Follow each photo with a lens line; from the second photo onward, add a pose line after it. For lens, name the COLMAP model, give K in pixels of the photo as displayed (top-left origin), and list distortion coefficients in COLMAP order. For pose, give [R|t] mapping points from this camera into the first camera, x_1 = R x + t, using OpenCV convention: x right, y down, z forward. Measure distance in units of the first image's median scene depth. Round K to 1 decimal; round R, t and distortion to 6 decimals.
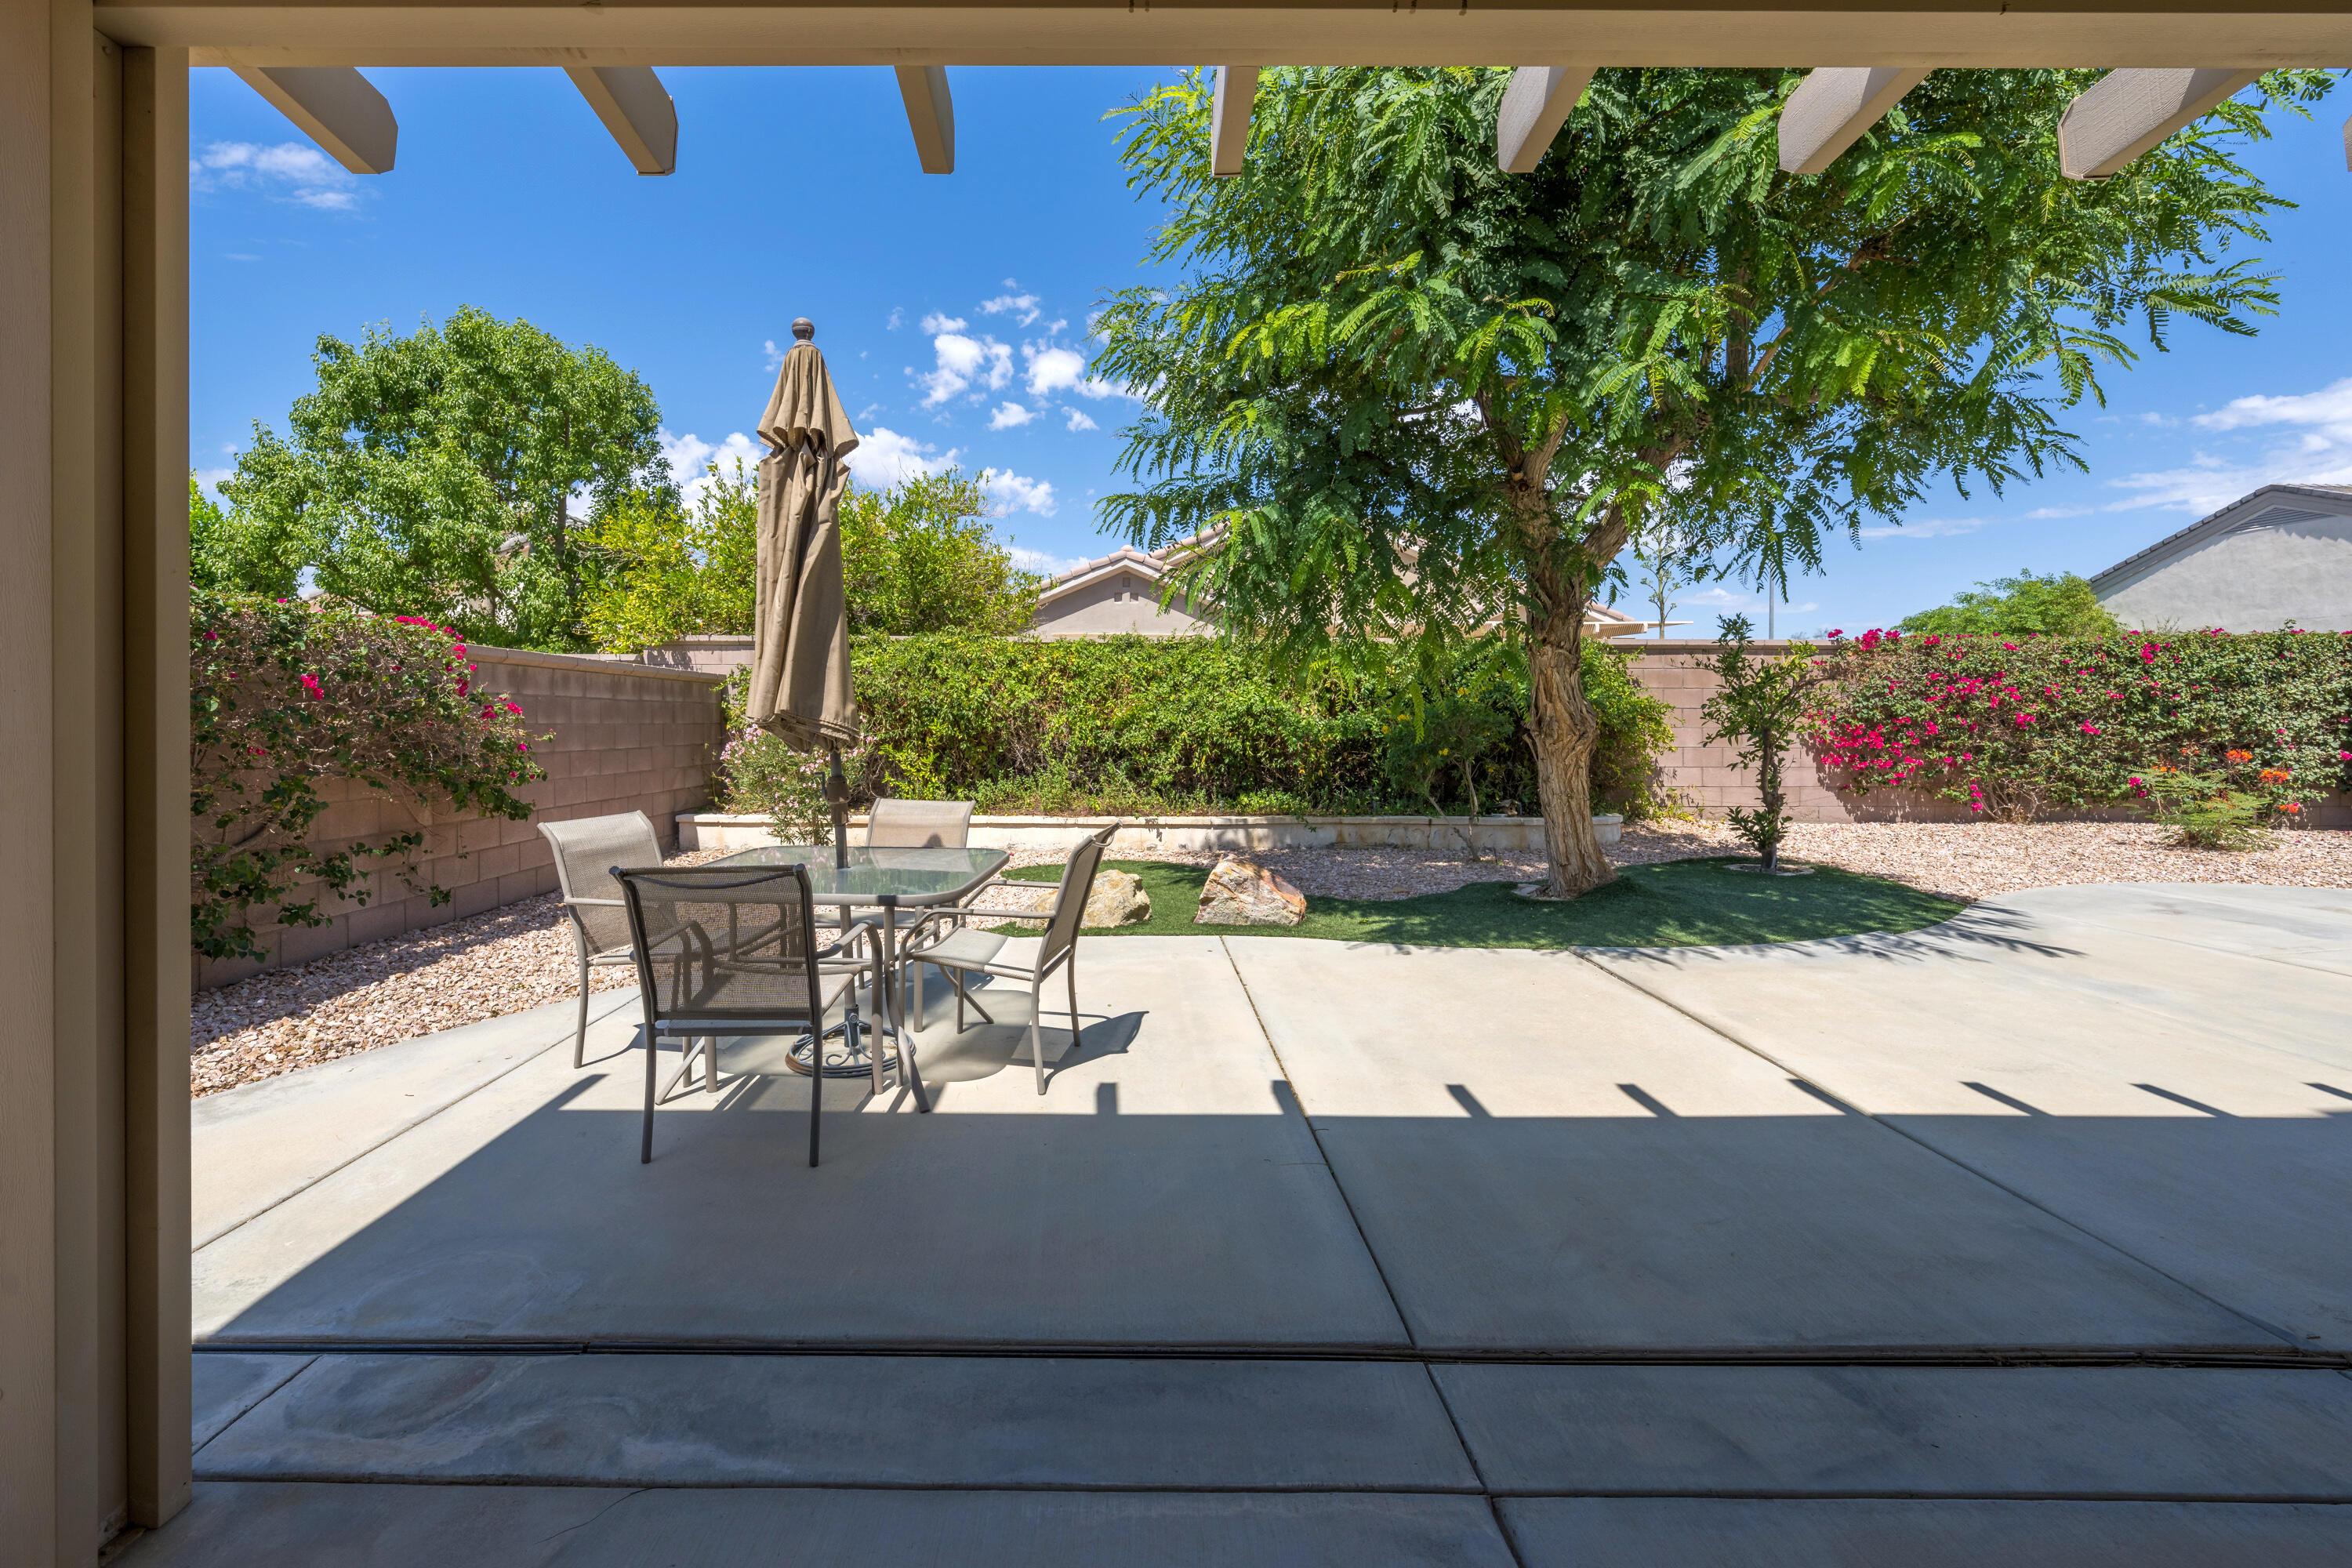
lens RADIAL K [[914.7, 0, 1122.1], [0, 914.7, 732.2], [0, 0, 1]] dist [-0.004280, -0.000027]
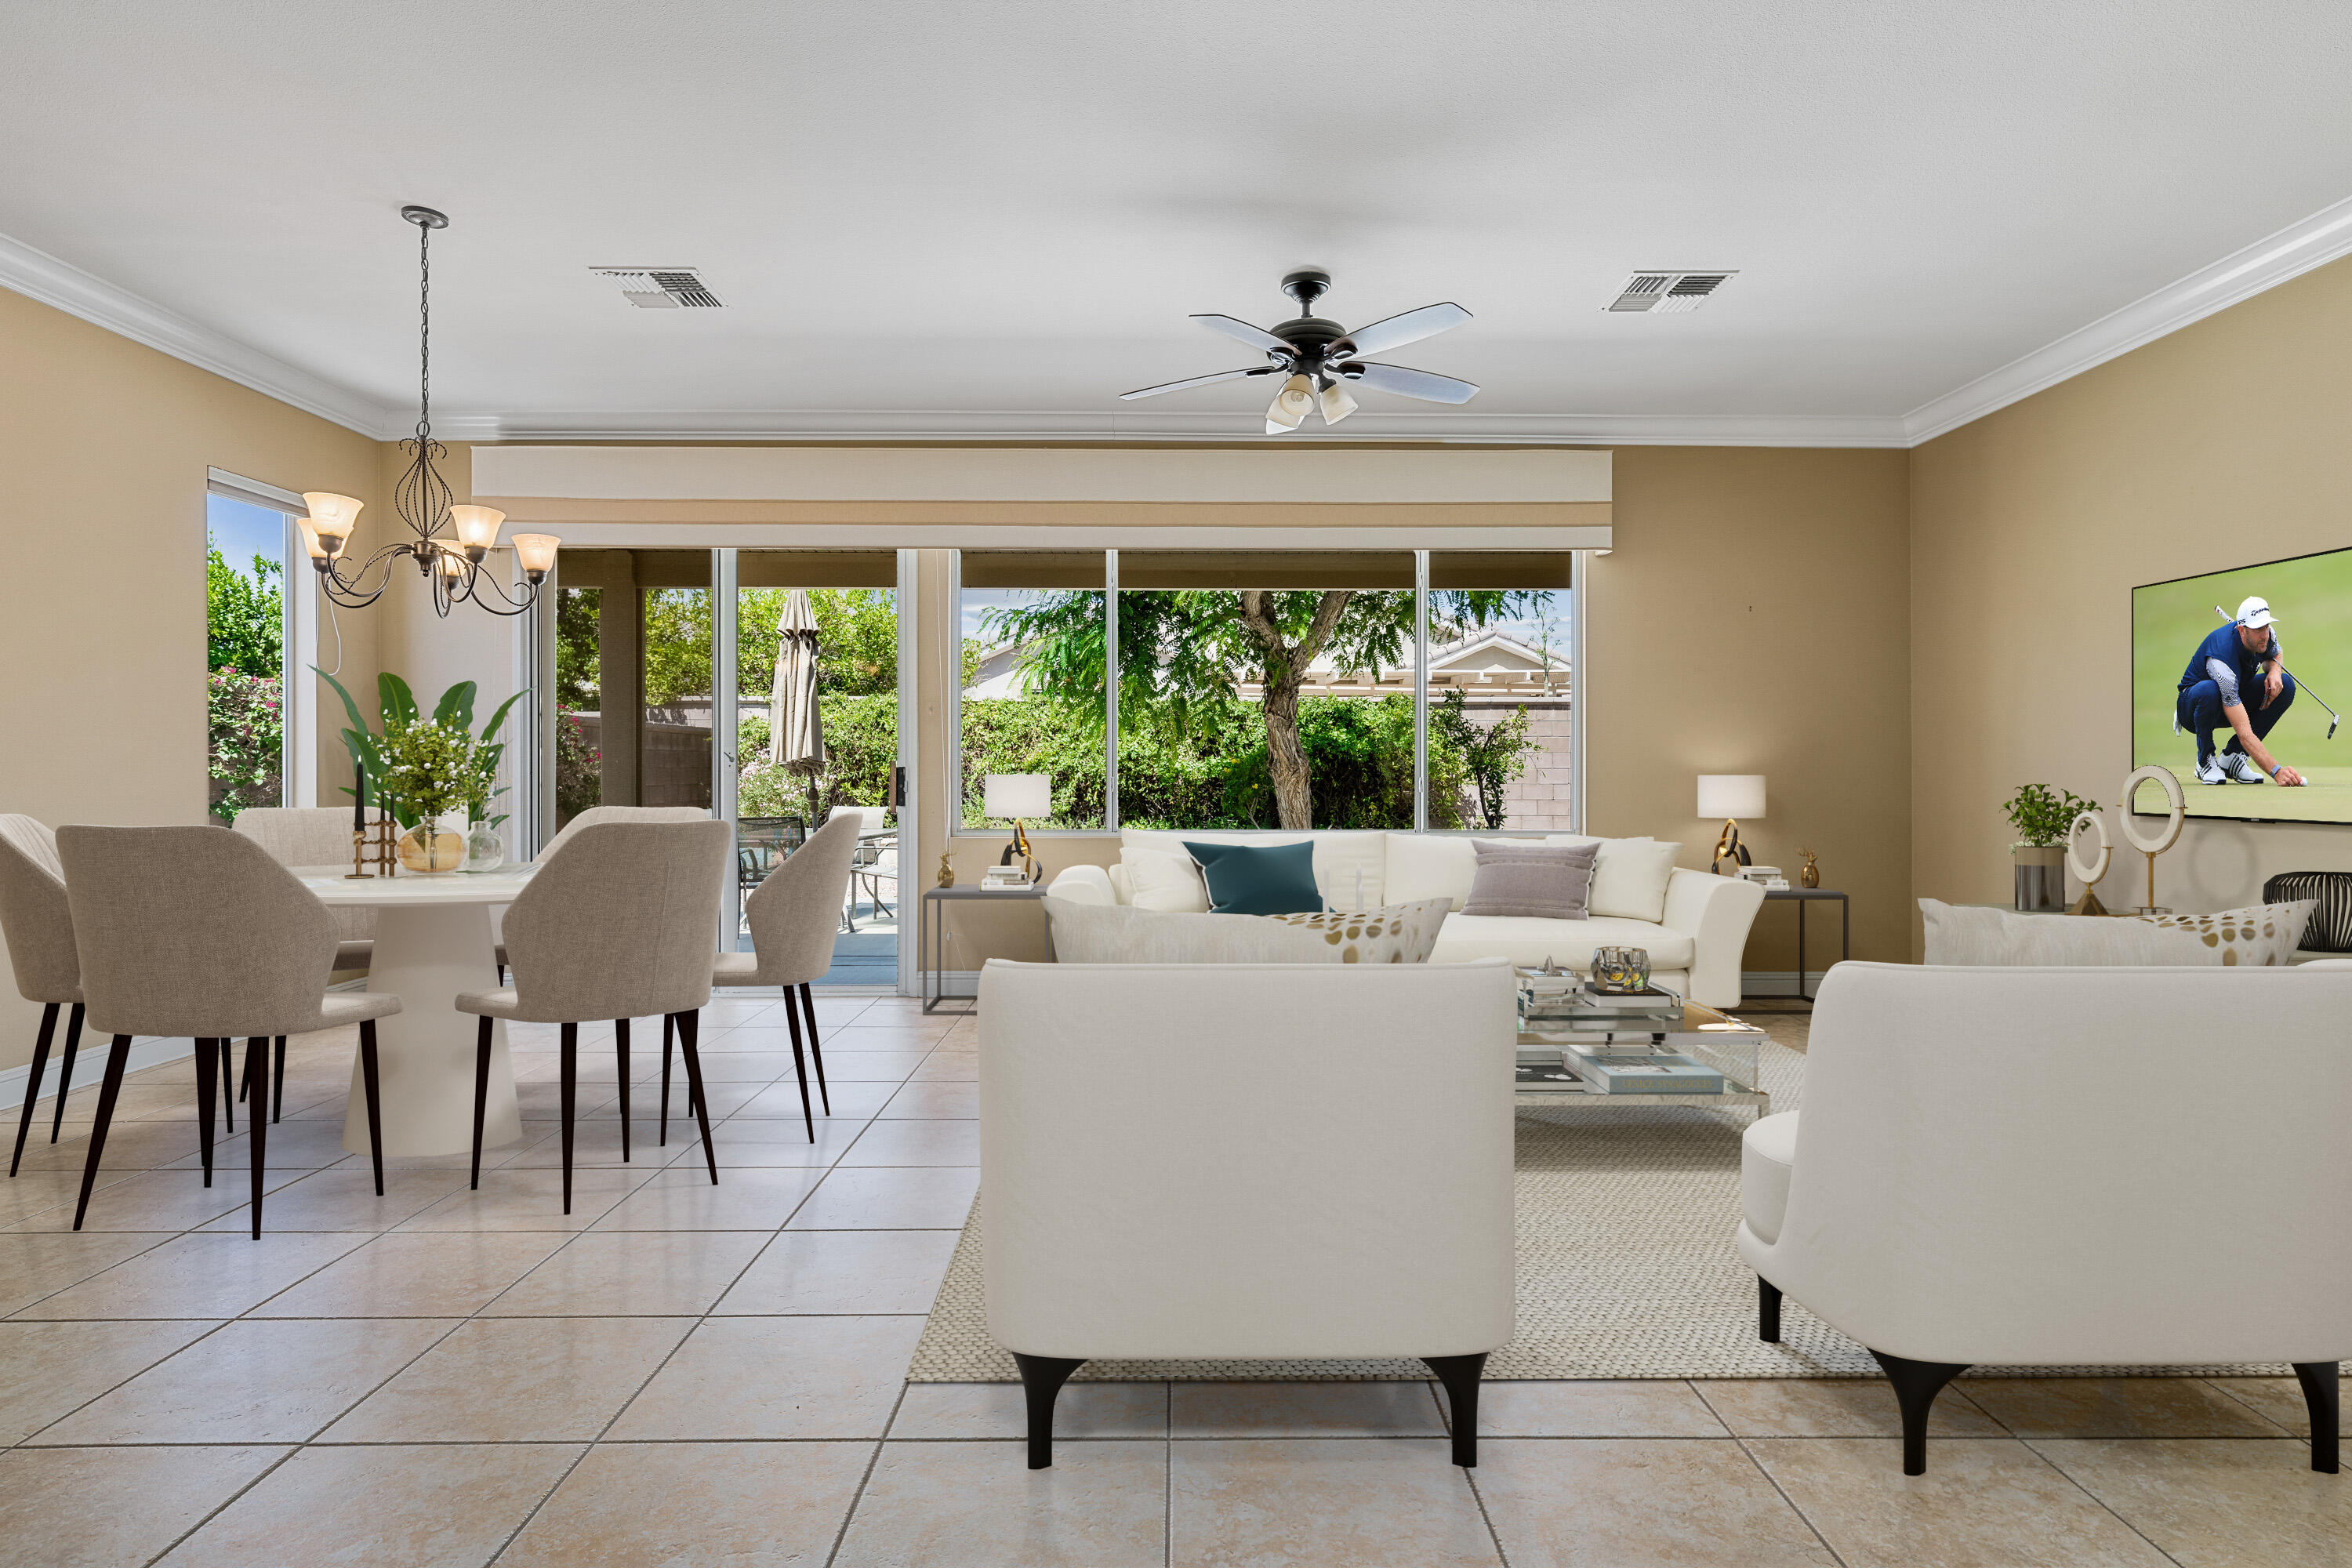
lens RADIAL K [[1219.4, 0, 1170.8], [0, 1219.4, 752.6], [0, 0, 1]] dist [0.020593, -0.001957]
pose [[0.999990, -0.003660, -0.002484, 0.196617], [0.003597, 0.999681, -0.025013, 0.014513], [0.002574, 0.025004, 0.999684, -0.688242]]
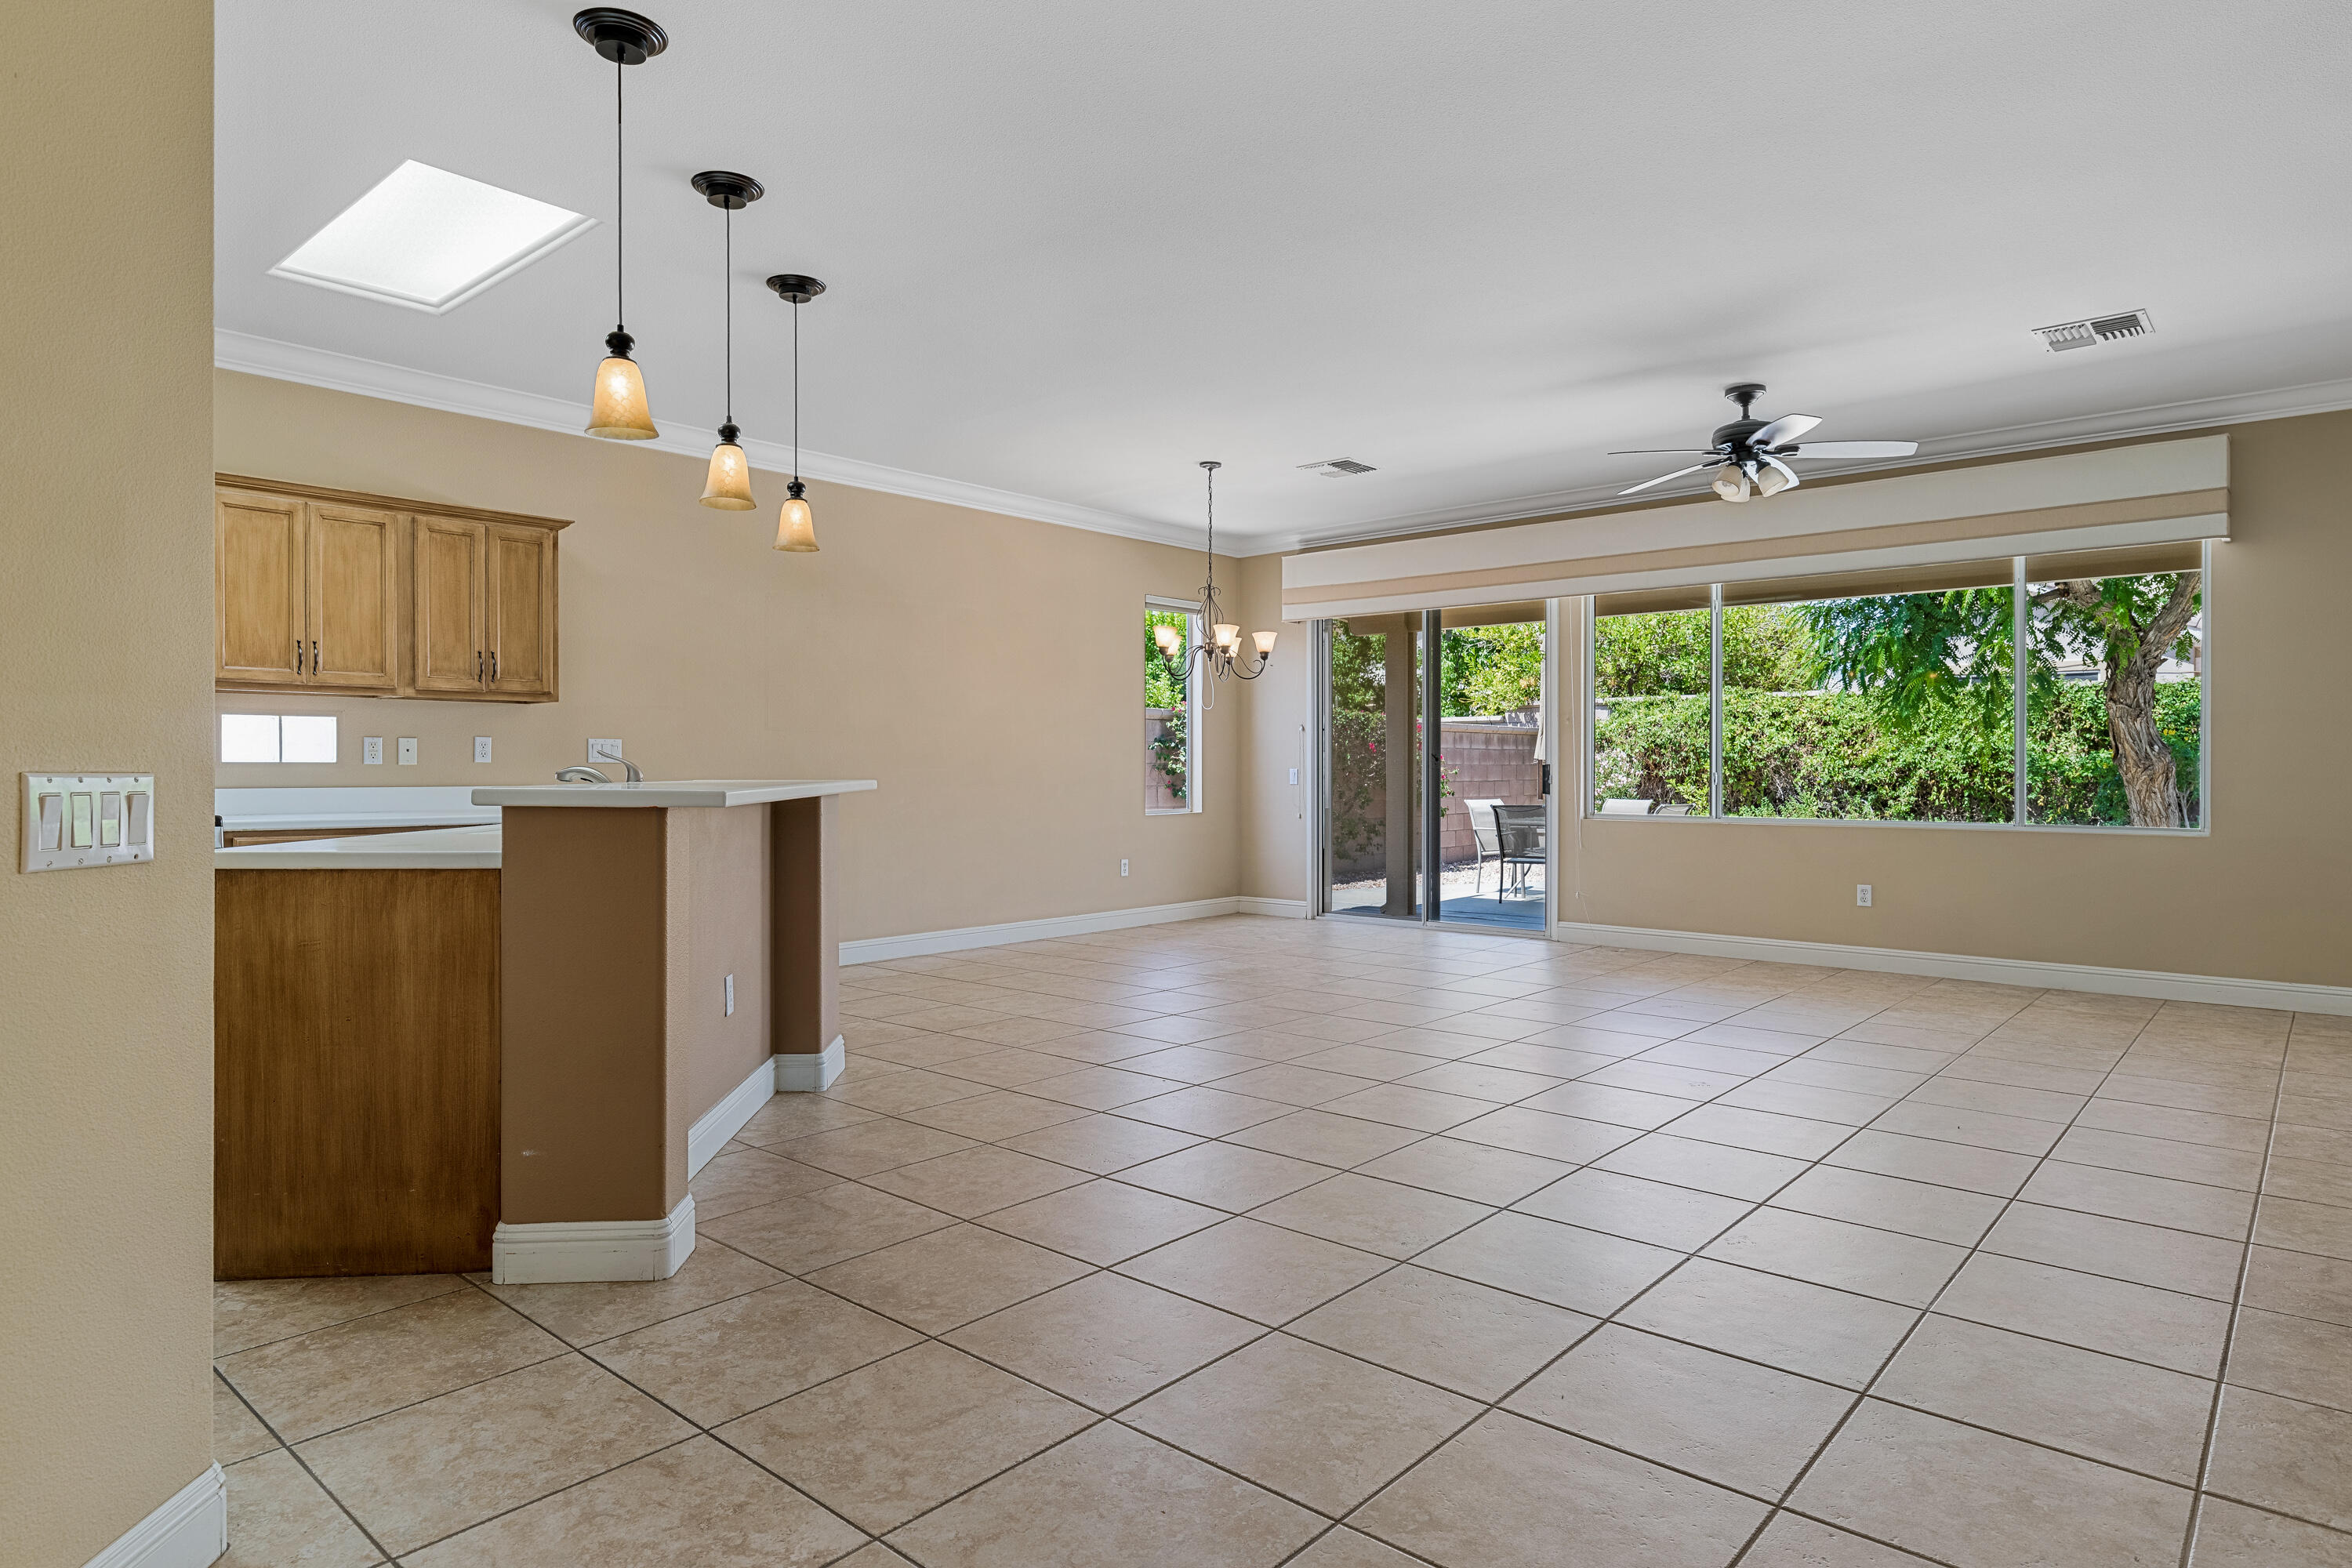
lens RADIAL K [[1310.8, 0, 1173.3], [0, 1310.8, 774.8], [0, 0, 1]] dist [0.005421, -0.001256]
pose [[0.743273, -0.000018, -0.668988, 0.477472], [-0.004001, 0.999982, -0.004472, 0.017881], [0.668976, 0.006001, 0.743259, -0.900484]]
